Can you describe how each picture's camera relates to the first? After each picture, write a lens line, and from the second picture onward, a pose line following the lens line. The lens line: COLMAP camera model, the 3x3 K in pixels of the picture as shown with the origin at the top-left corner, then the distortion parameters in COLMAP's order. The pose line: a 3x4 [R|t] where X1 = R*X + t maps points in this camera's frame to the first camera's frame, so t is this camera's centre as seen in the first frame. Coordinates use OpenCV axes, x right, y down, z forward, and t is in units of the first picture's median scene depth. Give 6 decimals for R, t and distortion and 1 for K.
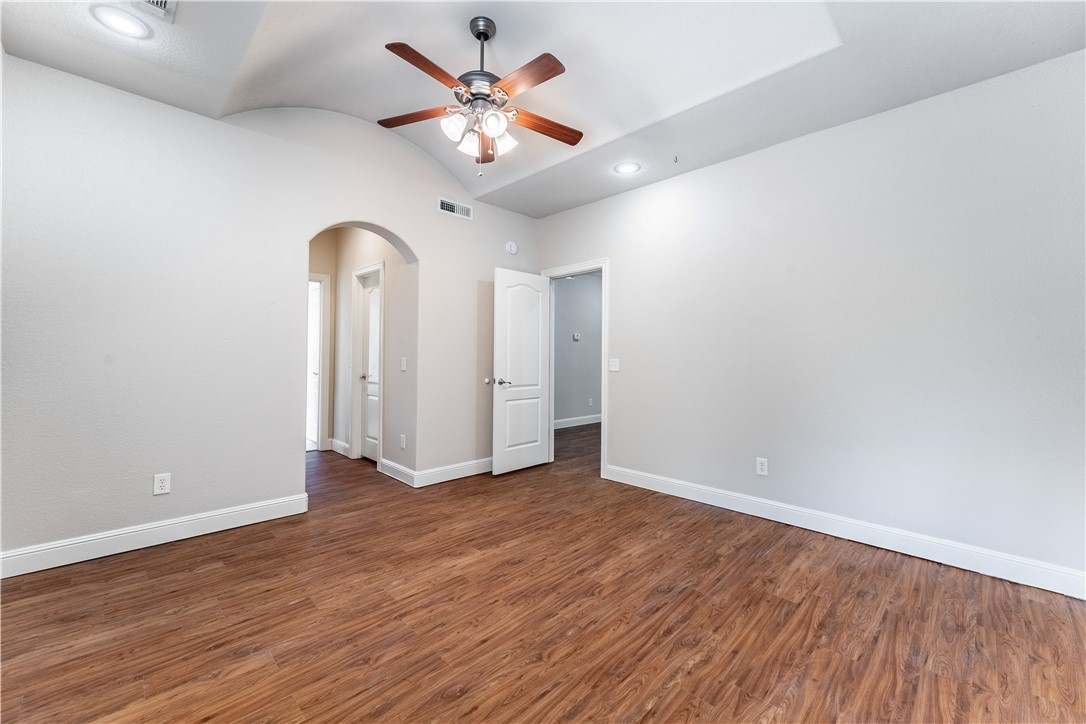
lens RADIAL K [[444.7, 0, 545.2], [0, 444.7, 356.0], [0, 0, 1]] dist [0.001654, -0.000610]
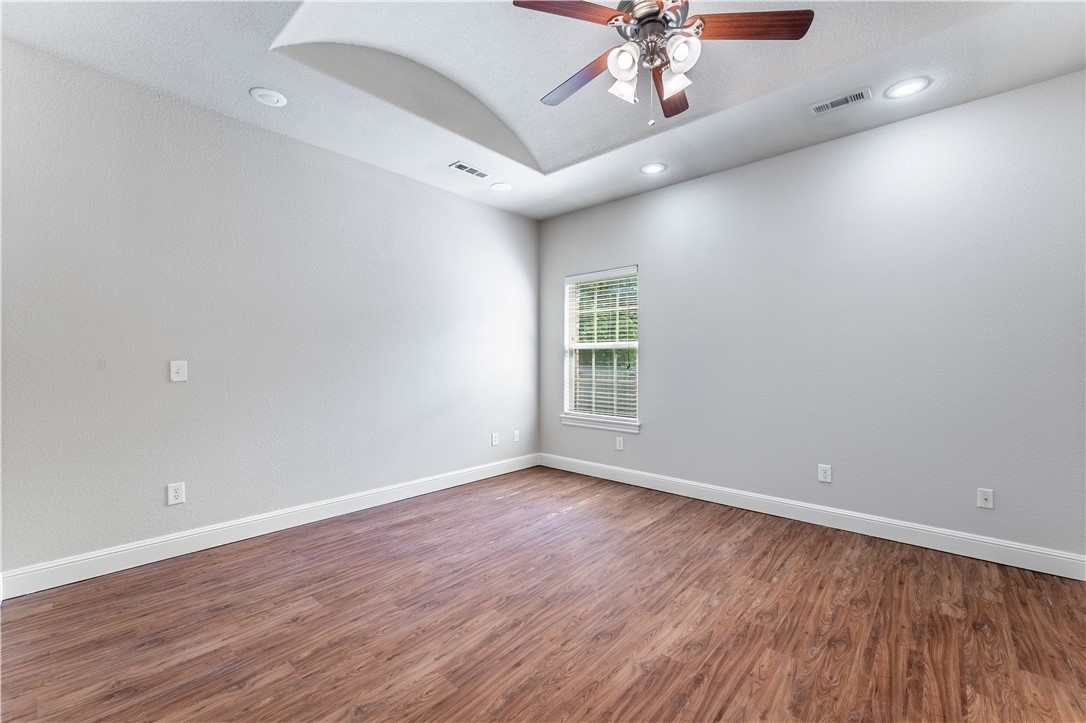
lens RADIAL K [[444.7, 0, 545.1], [0, 444.7, 359.5], [0, 0, 1]] dist [0.001654, -0.000610]
pose [[-0.998142, -0.010729, -0.059982, 0.084335], [-0.010656, 0.999942, -0.001538, 0.002173], [0.059995, -0.000896, -0.998198, 1.890605]]
